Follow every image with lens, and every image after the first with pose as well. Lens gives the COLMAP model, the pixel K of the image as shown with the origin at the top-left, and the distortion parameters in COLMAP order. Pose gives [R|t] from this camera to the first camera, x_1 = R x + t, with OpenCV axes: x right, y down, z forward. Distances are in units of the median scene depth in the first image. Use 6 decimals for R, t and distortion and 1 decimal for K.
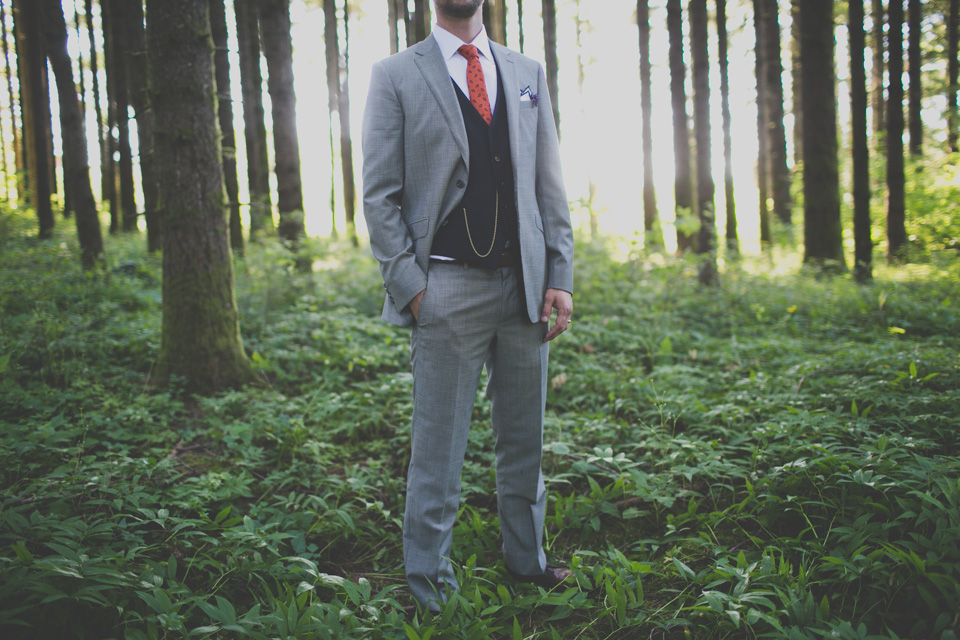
lens RADIAL K [[932.2, 0, 480.0], [0, 932.2, 320.0], [0, 0, 1]] dist [-0.070655, 0.072701]
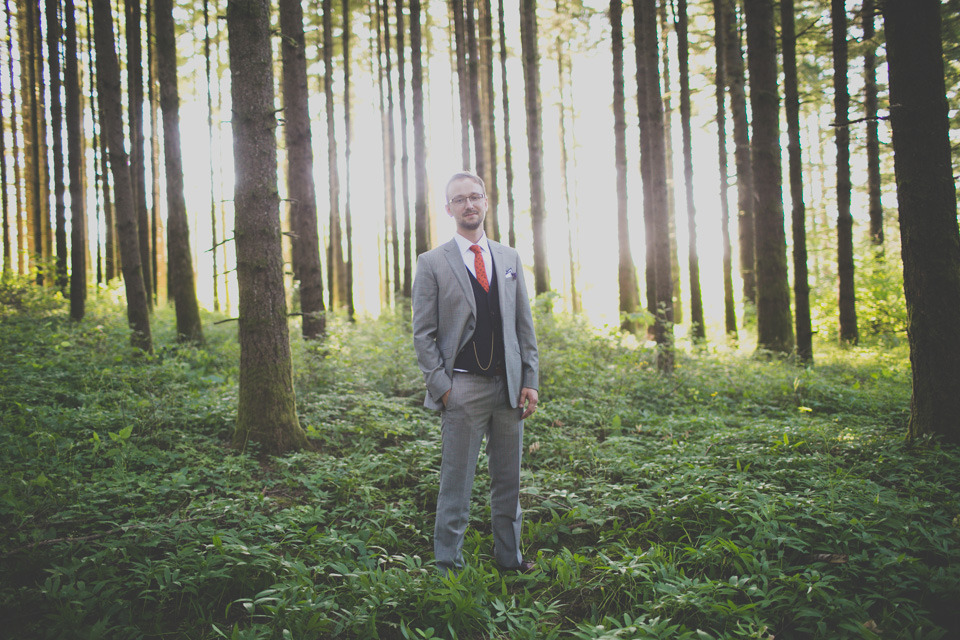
lens RADIAL K [[937.3, 0, 445.1], [0, 937.3, 318.3], [0, 0, 1]] dist [-0.082126, 0.005296]
pose [[0.999752, 0.003315, -0.022016, -0.019219], [-0.005045, 0.996865, -0.078961, -0.016074], [0.021685, 0.079053, 0.996635, -0.447035]]
